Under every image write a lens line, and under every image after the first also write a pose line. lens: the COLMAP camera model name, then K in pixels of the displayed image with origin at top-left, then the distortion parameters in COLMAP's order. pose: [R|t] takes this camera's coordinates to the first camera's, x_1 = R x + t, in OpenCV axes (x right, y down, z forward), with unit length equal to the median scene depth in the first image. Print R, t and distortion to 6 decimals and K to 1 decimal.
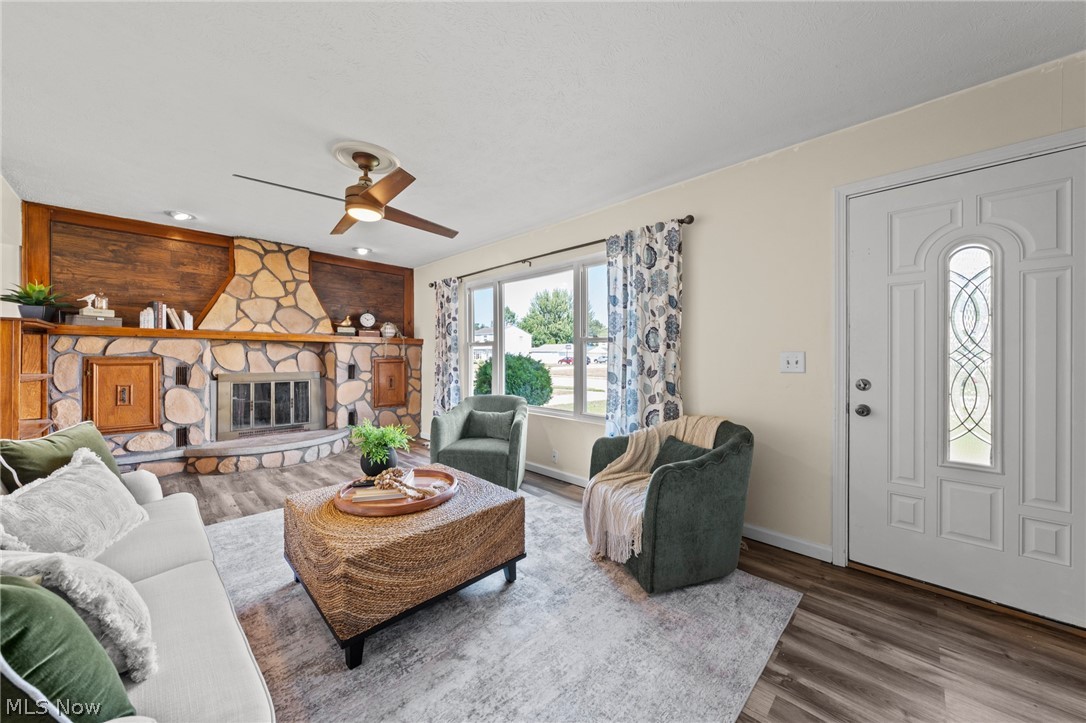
lens RADIAL K [[390.5, 0, 544.1], [0, 390.5, 356.5], [0, 0, 1]] dist [-0.001006, 0.000250]
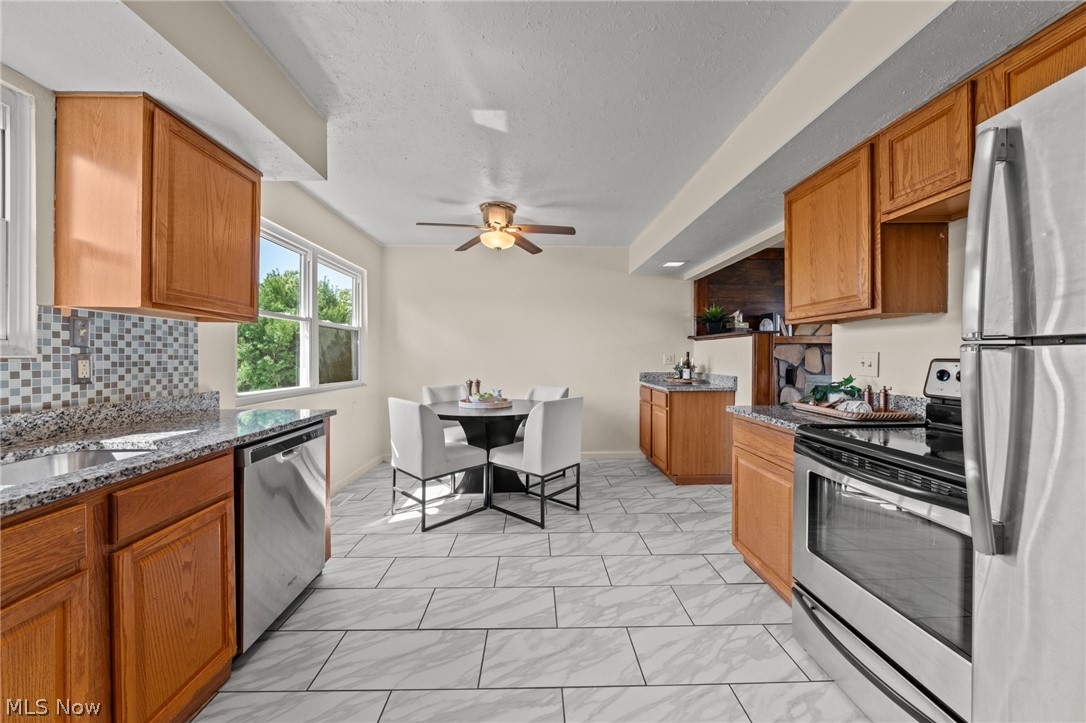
lens RADIAL K [[390.5, 0, 539.4], [0, 390.5, 358.3], [0, 0, 1]] dist [-0.001006, 0.000250]
pose [[0.723126, -0.000788, -0.690716, -0.579780], [0.004481, 0.999984, 0.003551, -0.009971], [0.690702, -0.005663, 0.723117, -0.289171]]
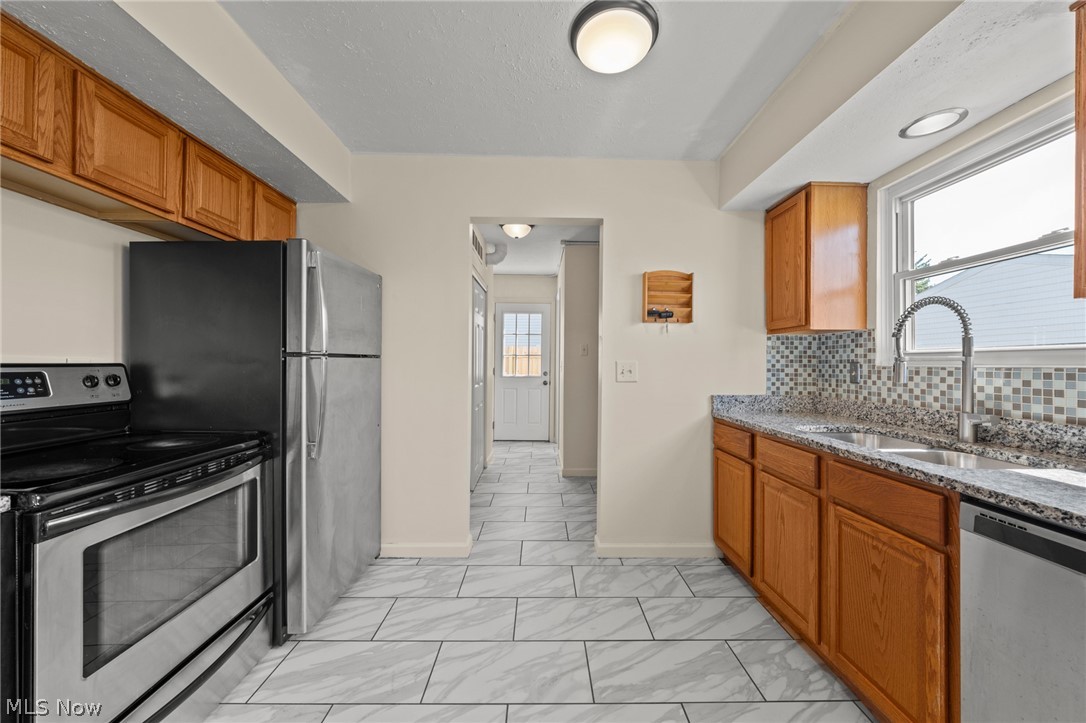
lens RADIAL K [[390.5, 0, 544.8], [0, 390.5, 362.7], [0, 0, 1]] dist [-0.001006, 0.000250]
pose [[-0.719893, -0.008601, 0.694031, -0.950093], [-0.010026, 0.999948, 0.001993, -0.011352], [-0.694012, -0.005523, -0.719942, 0.085102]]
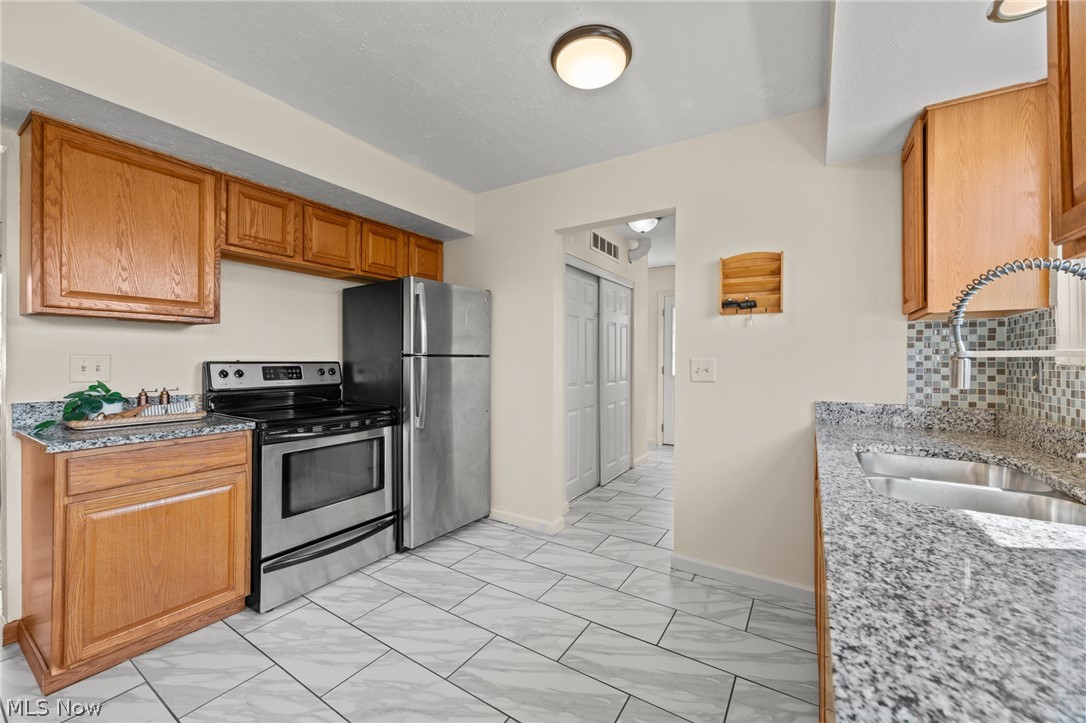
lens RADIAL K [[425.4, 0, 540.3], [0, 425.4, 359.4], [0, 0, 1]] dist [-0.001391, -0.000295]
pose [[-0.212683, -0.003179, 0.977116, -1.124420], [-0.005916, 0.999981, 0.001966, -0.012653], [-0.977103, -0.005362, -0.212698, -0.060749]]
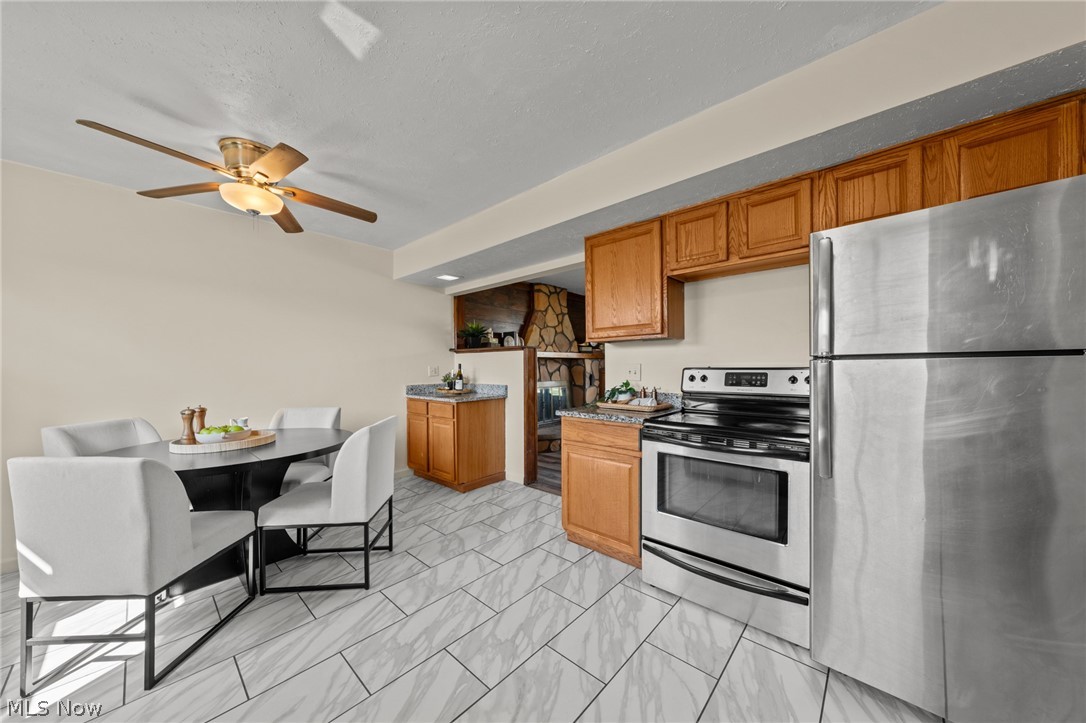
lens RADIAL K [[372.5, 0, 542.7], [0, 372.5, 370.2], [0, 0, 1]] dist [0.001683, -0.000212]
pose [[0.998718, -0.012817, 0.048961, -0.791640], [0.012303, 0.999866, 0.010789, -0.011715], [-0.049092, -0.010173, 0.998742, -0.308789]]
